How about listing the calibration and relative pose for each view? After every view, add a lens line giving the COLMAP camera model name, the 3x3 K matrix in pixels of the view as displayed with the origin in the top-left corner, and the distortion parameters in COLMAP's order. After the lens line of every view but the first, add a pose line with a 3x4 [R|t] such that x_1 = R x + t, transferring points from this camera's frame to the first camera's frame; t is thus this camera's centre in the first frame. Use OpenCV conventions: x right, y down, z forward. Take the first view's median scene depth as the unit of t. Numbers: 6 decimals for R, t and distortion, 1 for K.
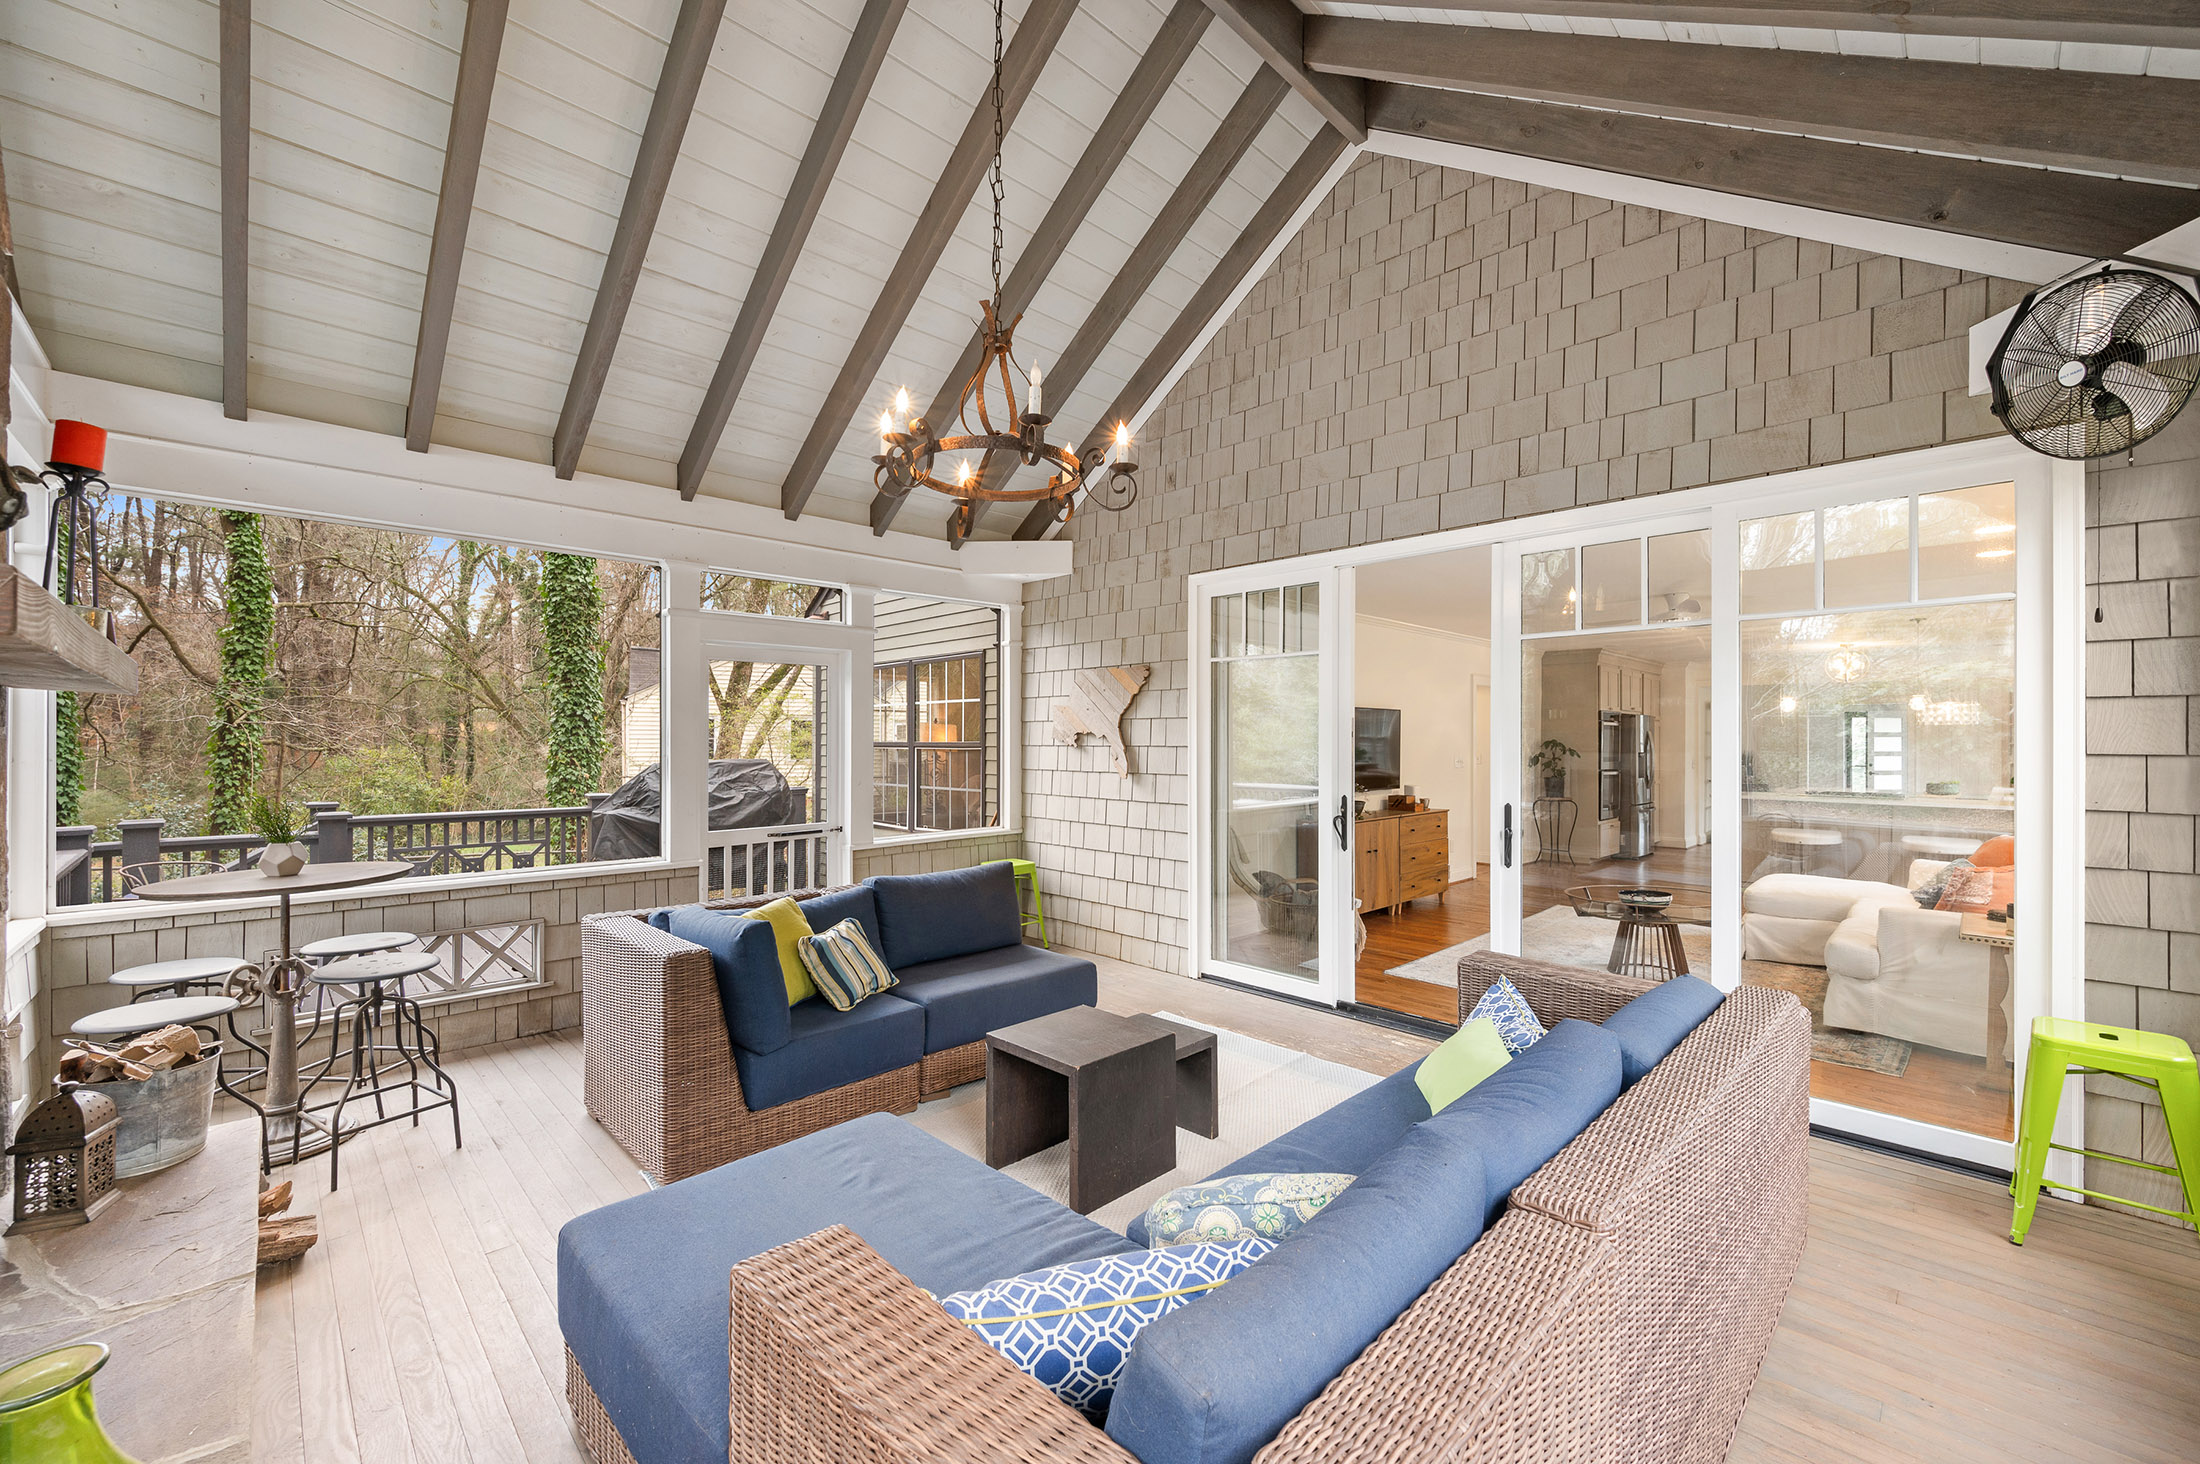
lens RADIAL K [[877.6, 0, 1100.9], [0, 877.6, 744.5], [0, 0, 1]] dist [0.002059, 0.000389]
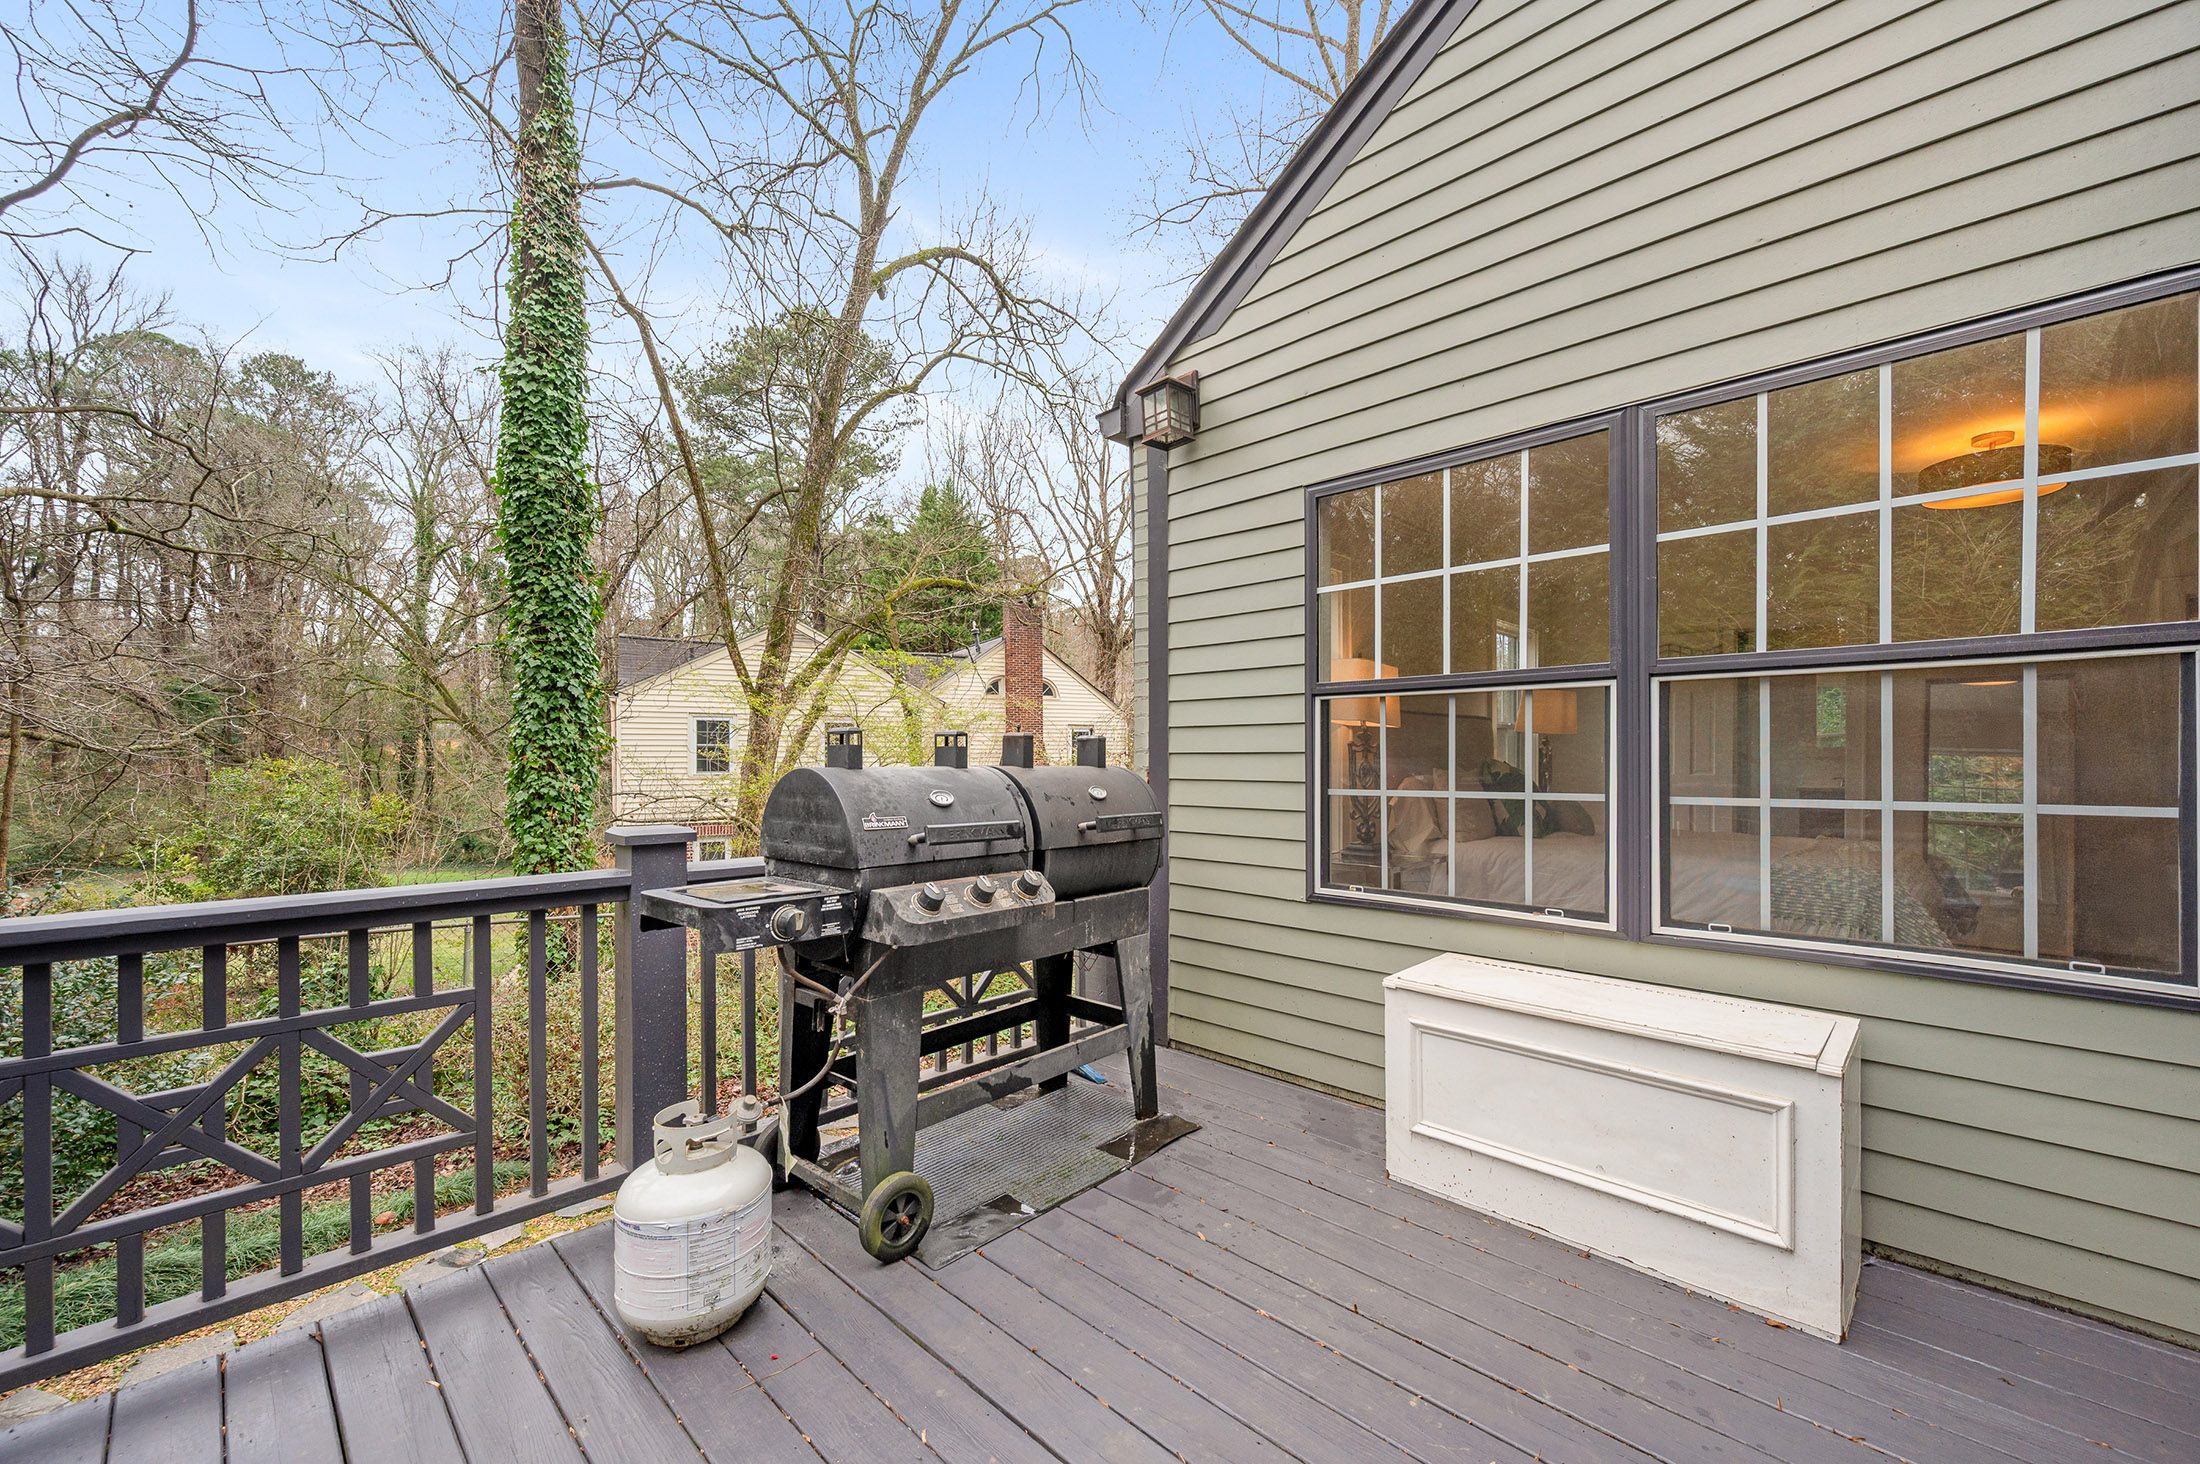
lens RADIAL K [[885.2, 0, 1112.0], [0, 885.2, 765.7], [0, 0, 1]] dist [-0.002043, -0.000291]
pose [[0.999561, -0.006387, 0.028937, -0.152700], [0.006258, 0.999970, 0.004566, 0.012504], [-0.028965, -0.004383, 0.999571, 0.249165]]
